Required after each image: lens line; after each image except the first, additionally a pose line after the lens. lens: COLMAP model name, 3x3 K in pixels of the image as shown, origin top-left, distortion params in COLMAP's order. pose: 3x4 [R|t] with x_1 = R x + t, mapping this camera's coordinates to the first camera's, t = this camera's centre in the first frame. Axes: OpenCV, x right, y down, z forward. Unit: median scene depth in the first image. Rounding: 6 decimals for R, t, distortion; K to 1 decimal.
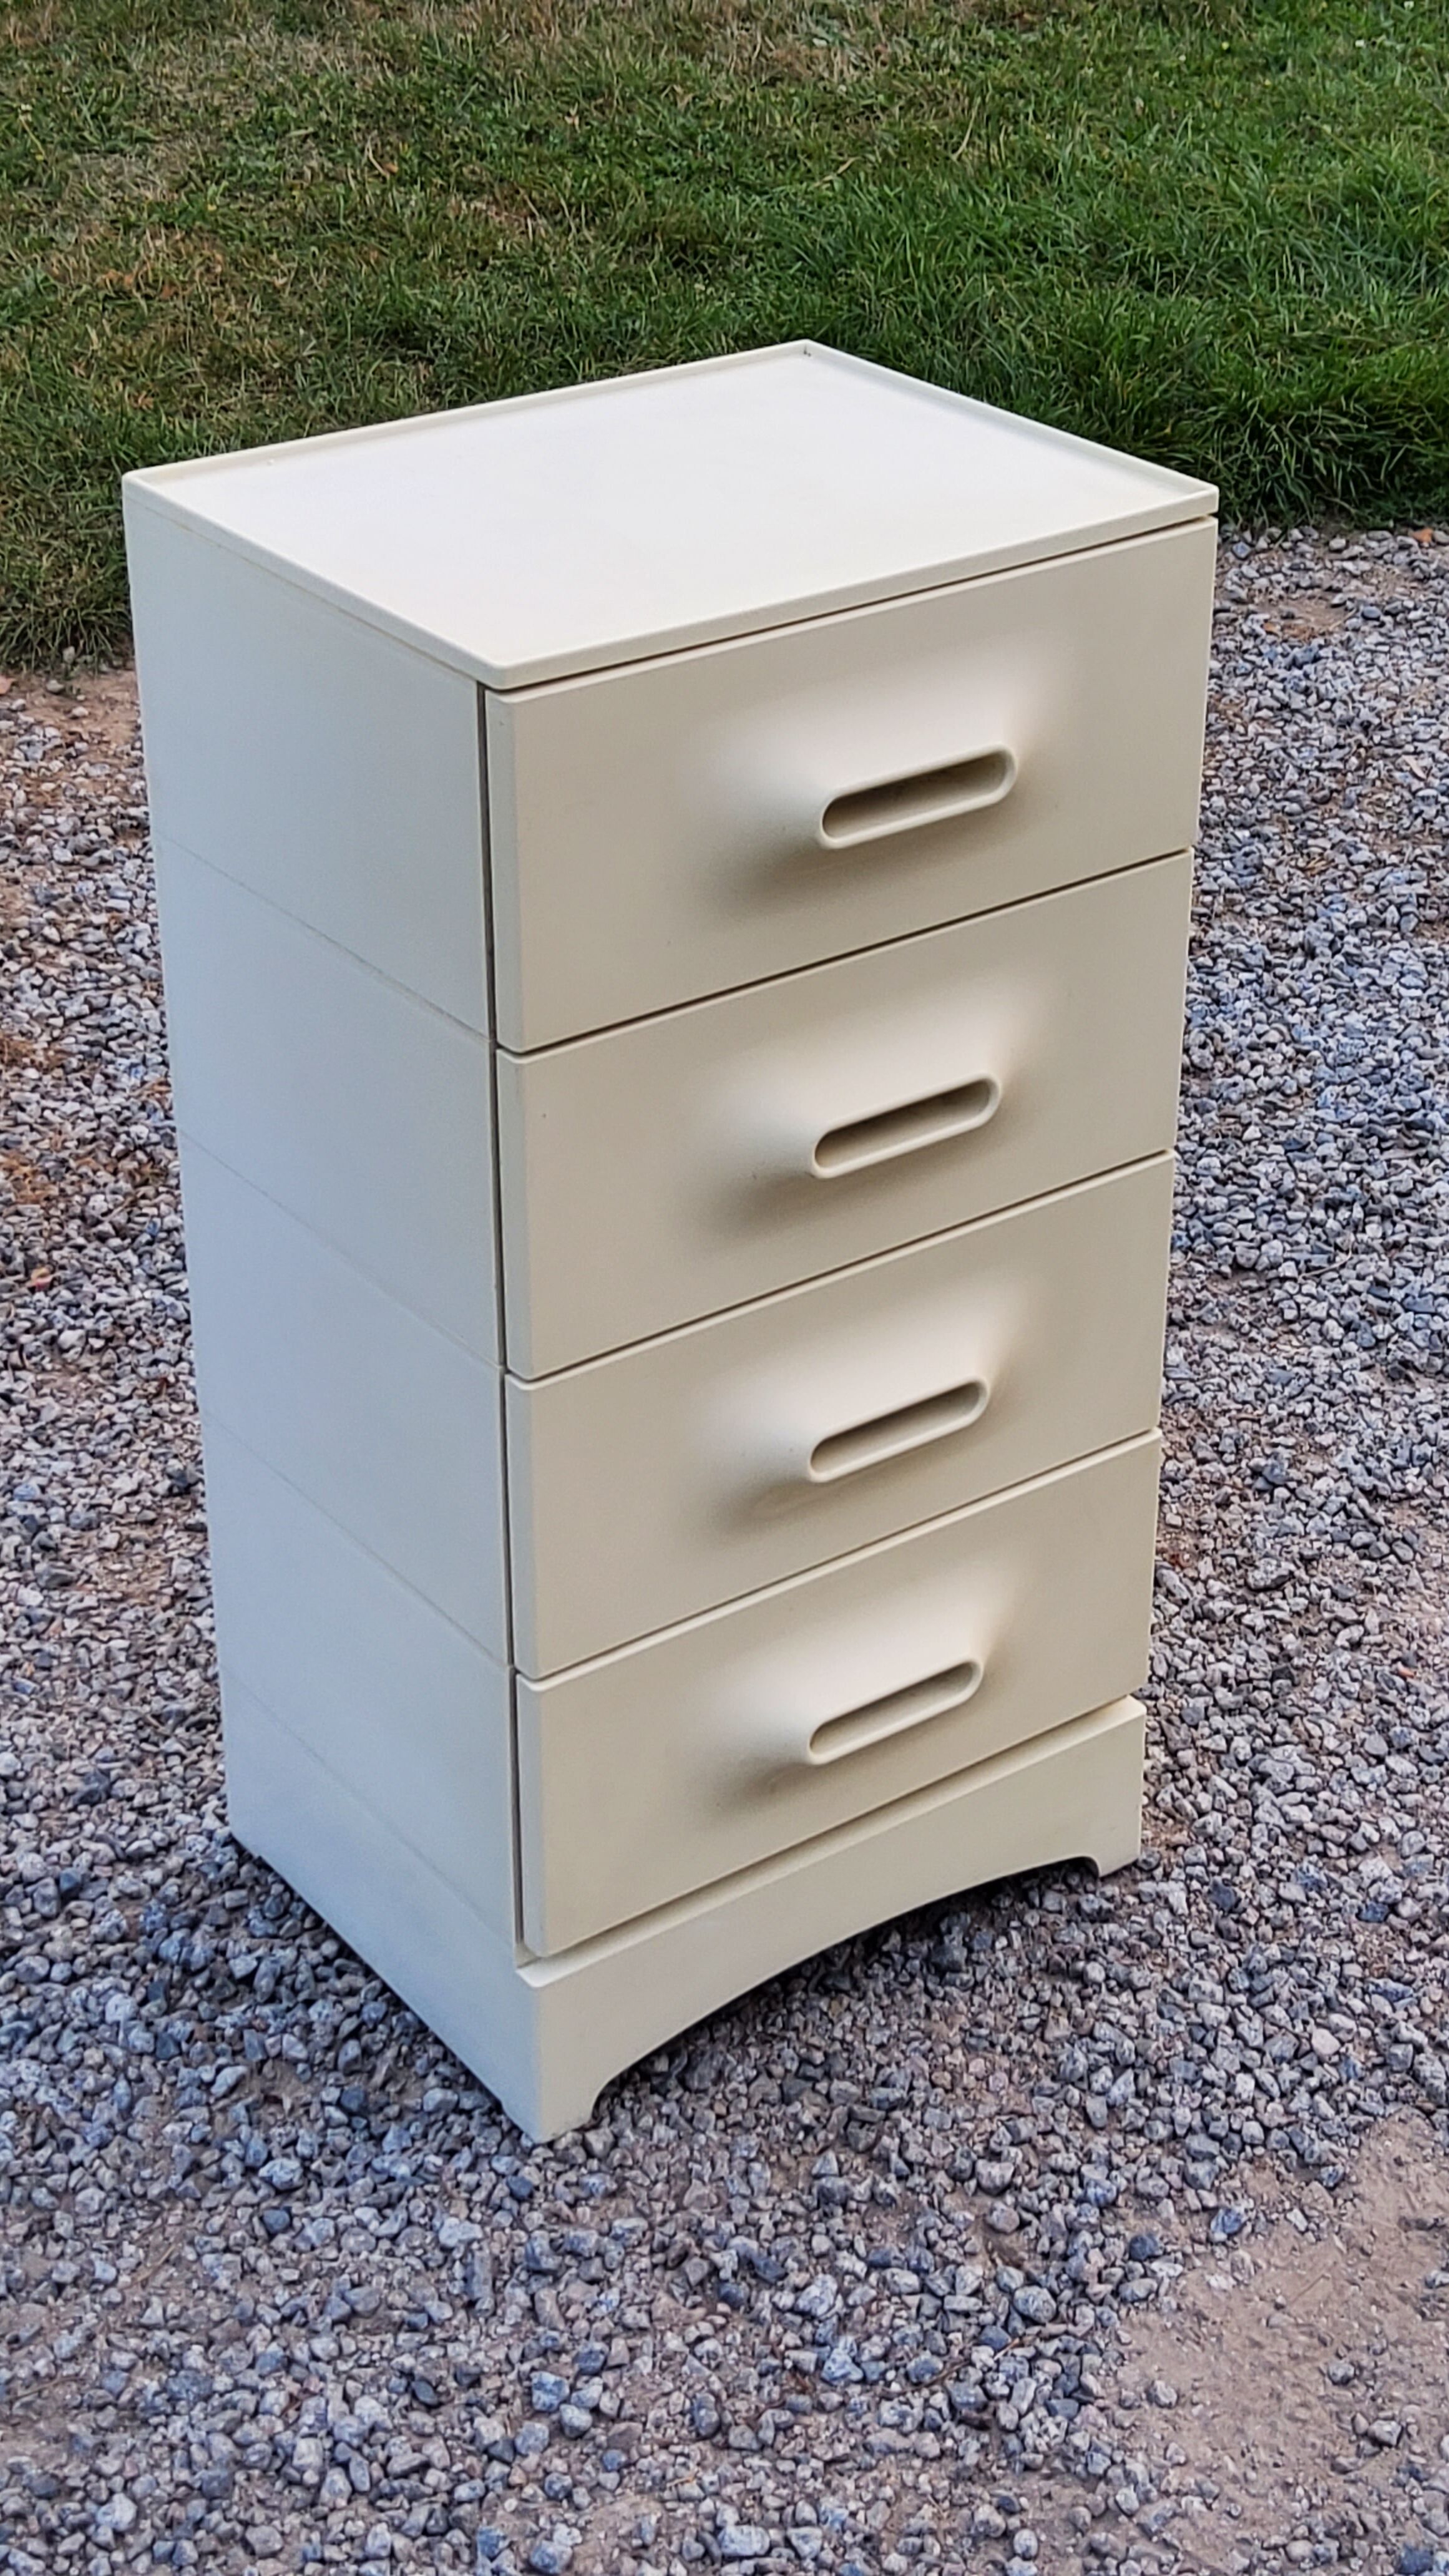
lens RADIAL K [[3874.1, 0, 725.2], [0, 3874.1, 1298.7], [0, 0, 1]] dist [0.088588, 0.000000]
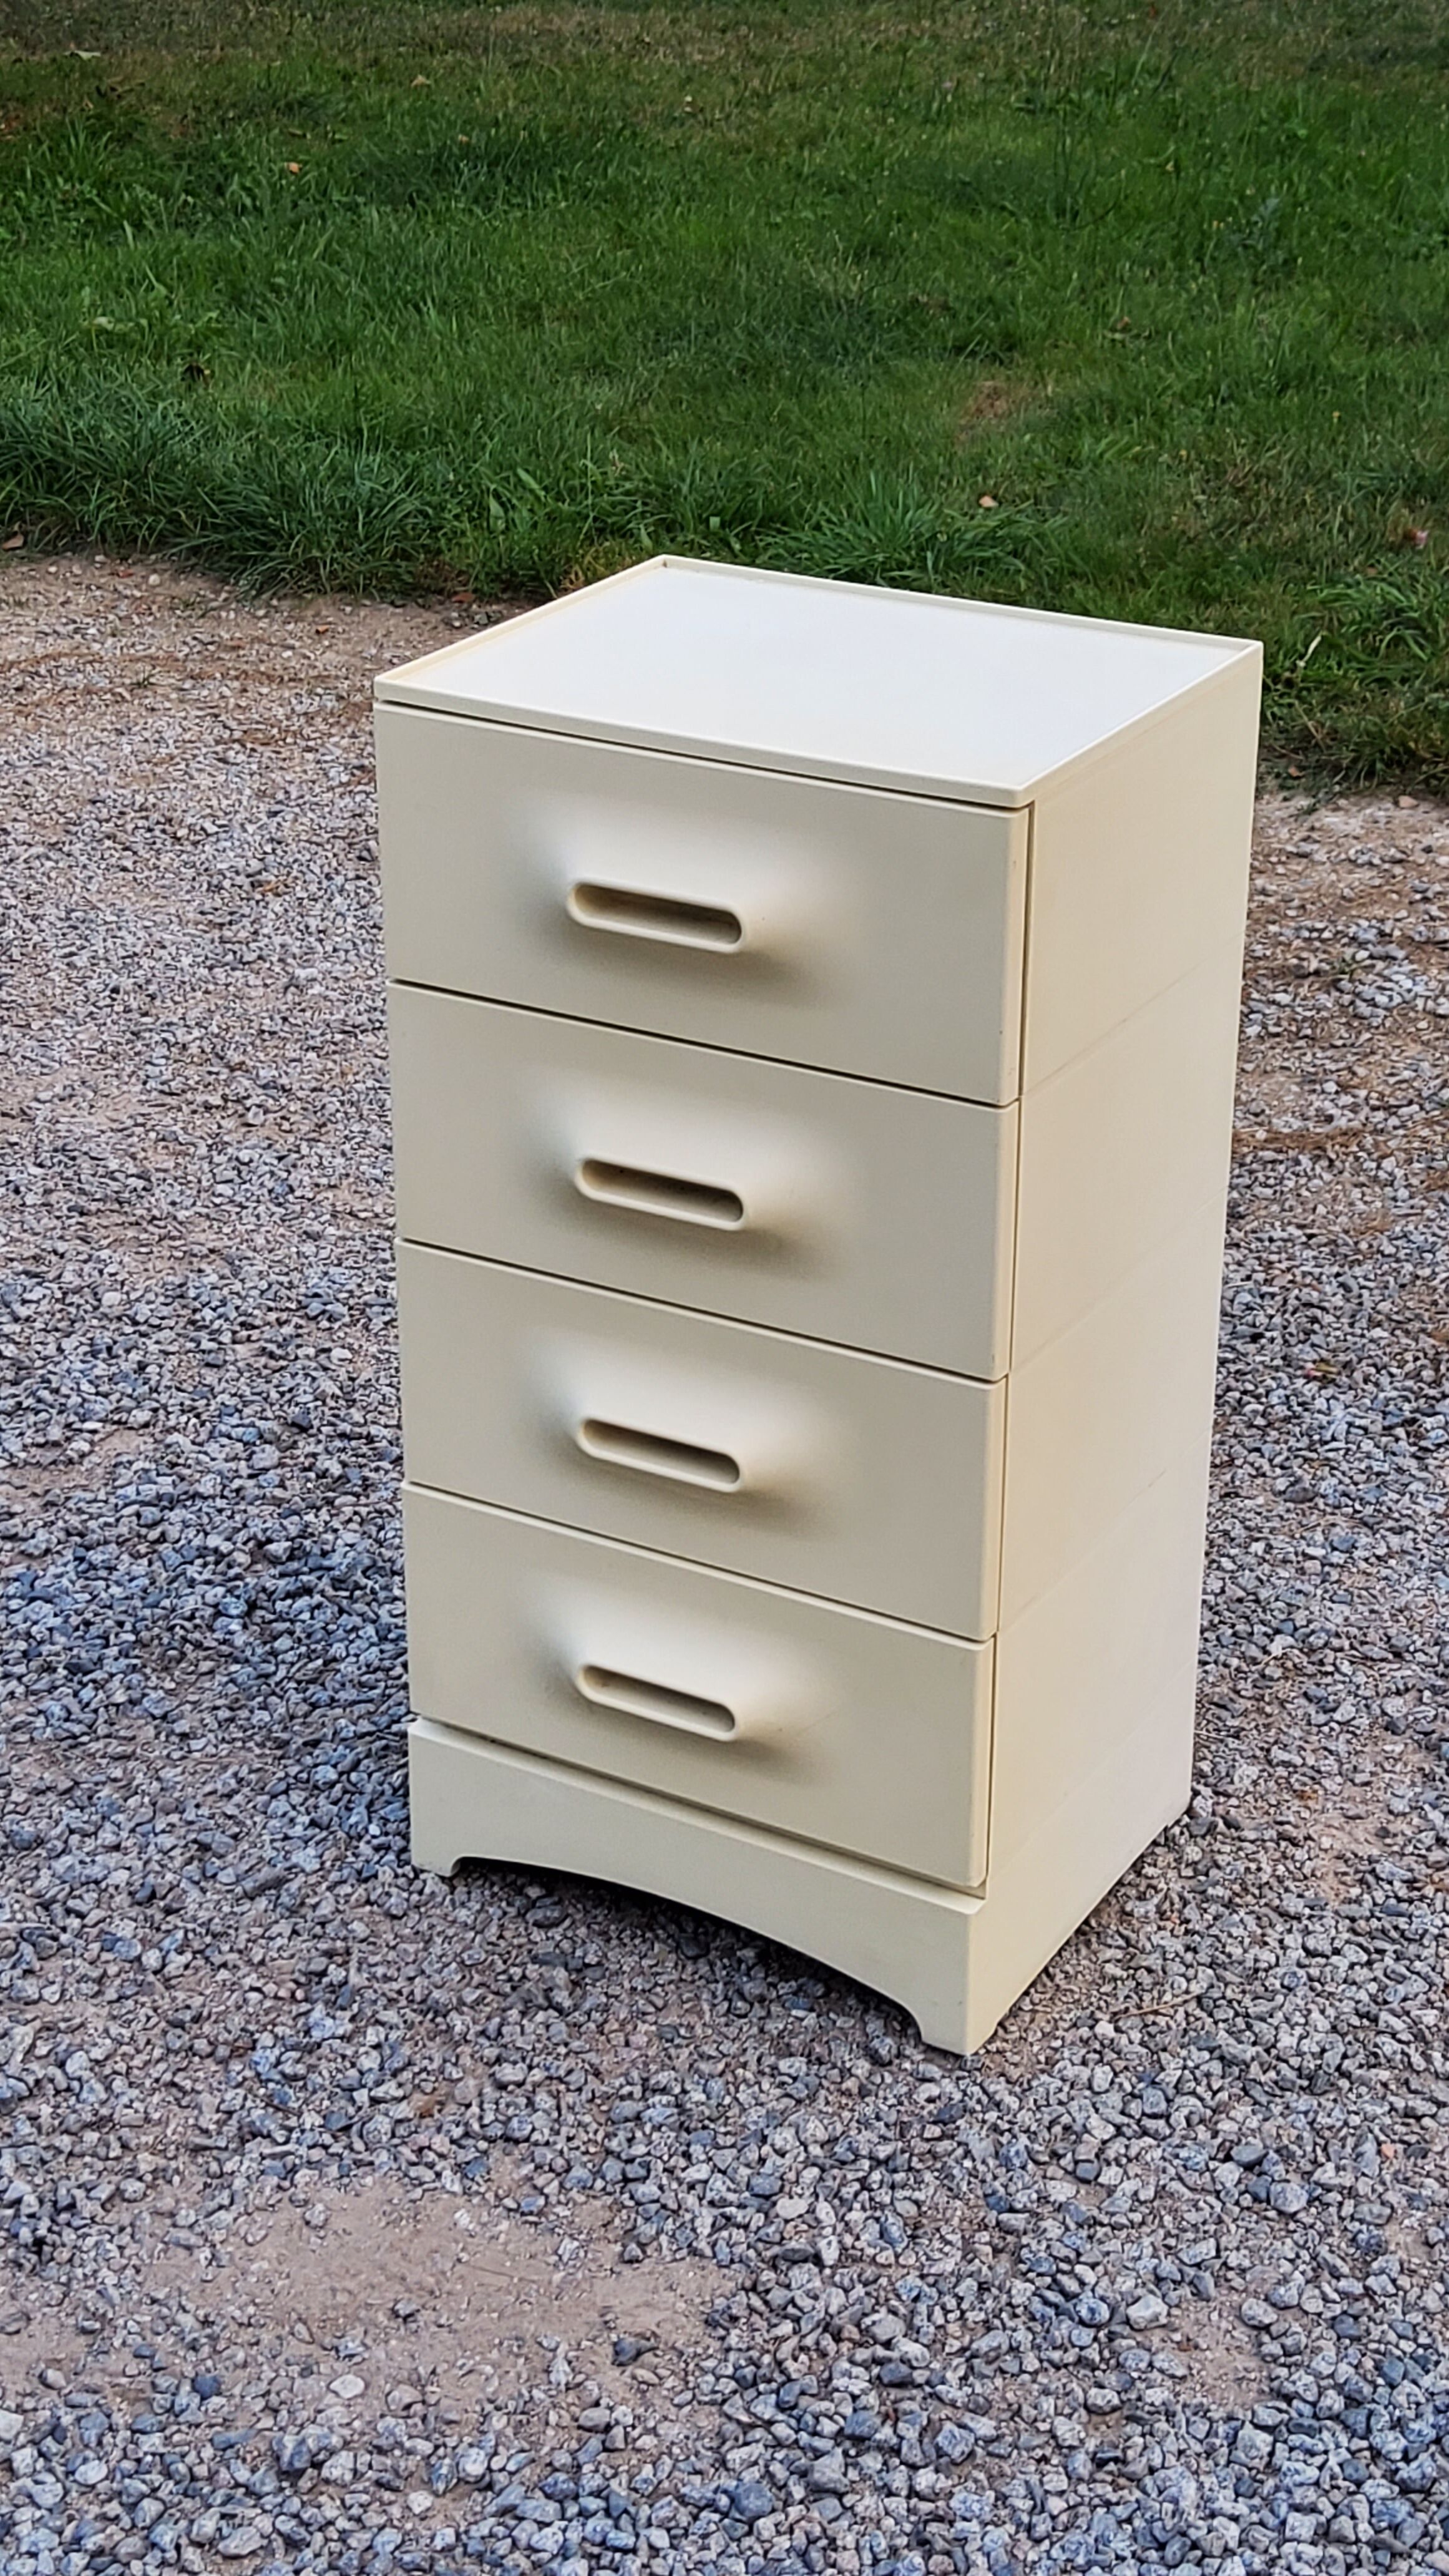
lens RADIAL K [[3874.1, 0, 737.5], [0, 3874.1, 1299.8], [0, 0, 1]] dist [0.088588, 0.000000]
pose [[0.402911, 0.392114, -0.826988, 0.892868], [-0.448922, 0.872084, 0.194780, -0.218643], [0.797578, 0.292774, 0.527401, 0.333949]]
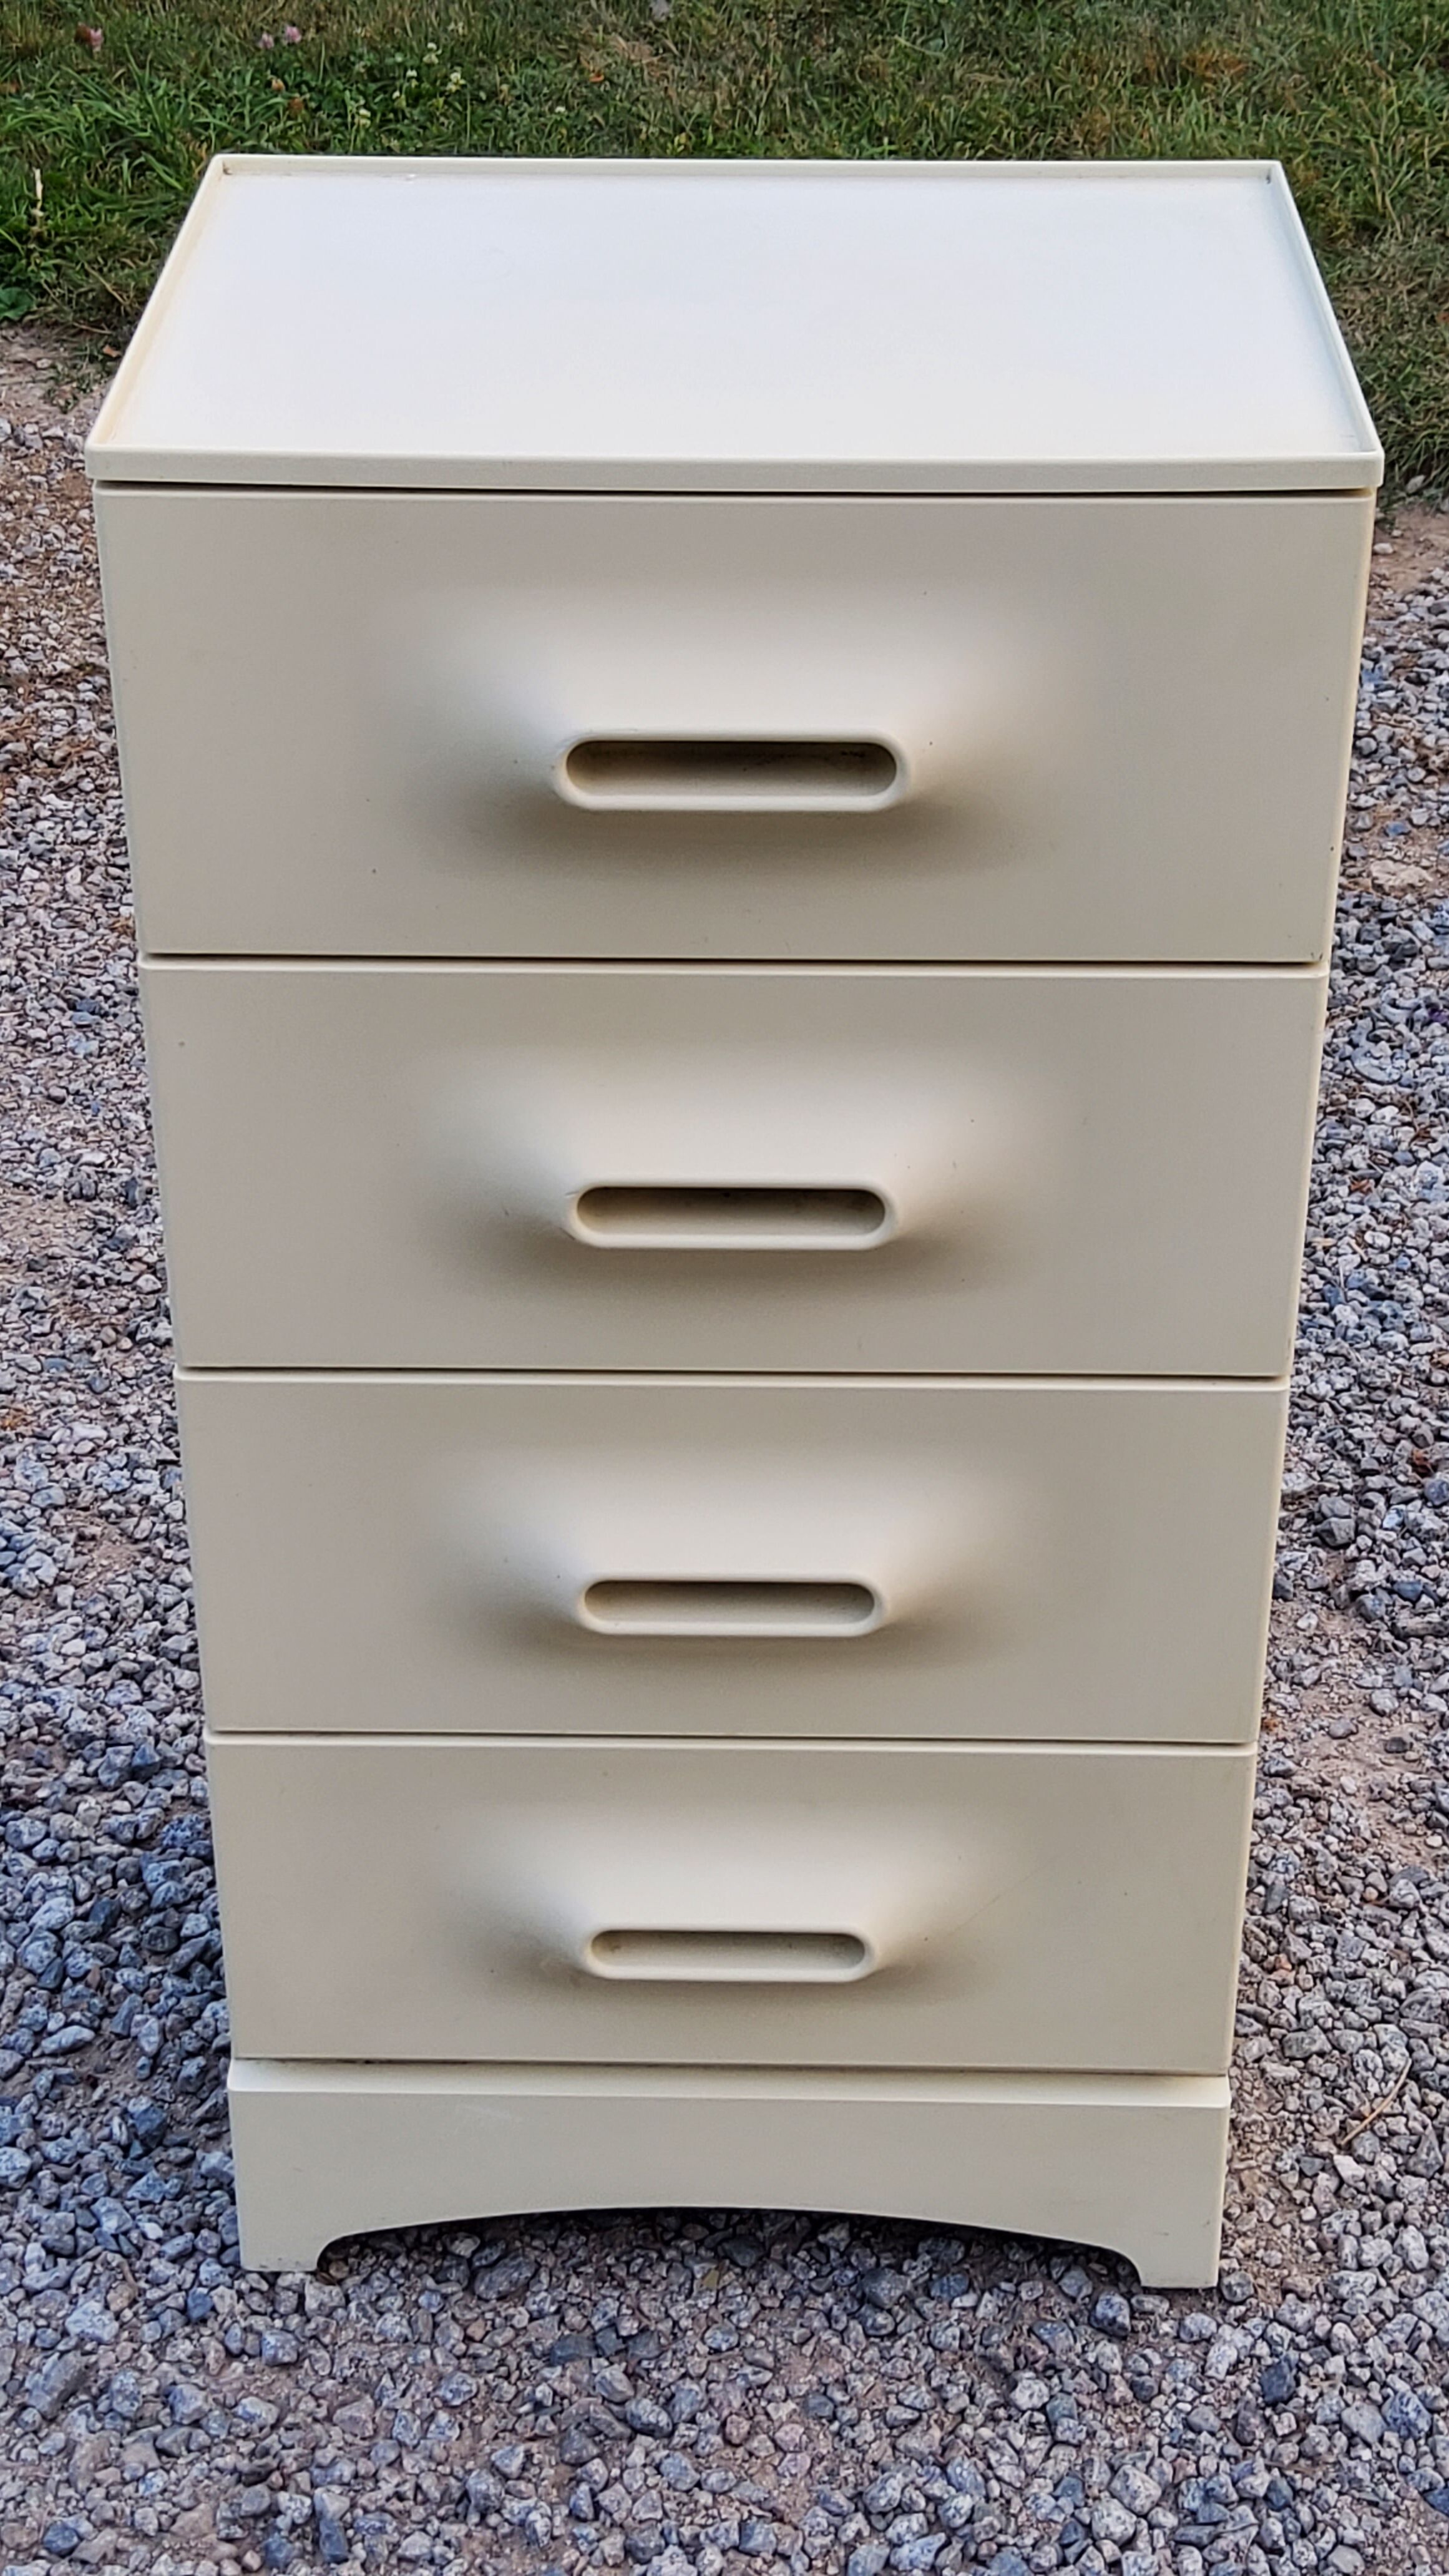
lens RADIAL K [[3874.1, 0, 725.0], [0, 3874.1, 1294.5], [0, 0, 1]] dist [0.088588, 0.000000]
pose [[0.804610, 0.319415, -0.500577, 0.346872], [-0.295934, 0.946551, 0.128315, -0.102448], [0.514807, 0.044894, 0.856130, 0.311593]]
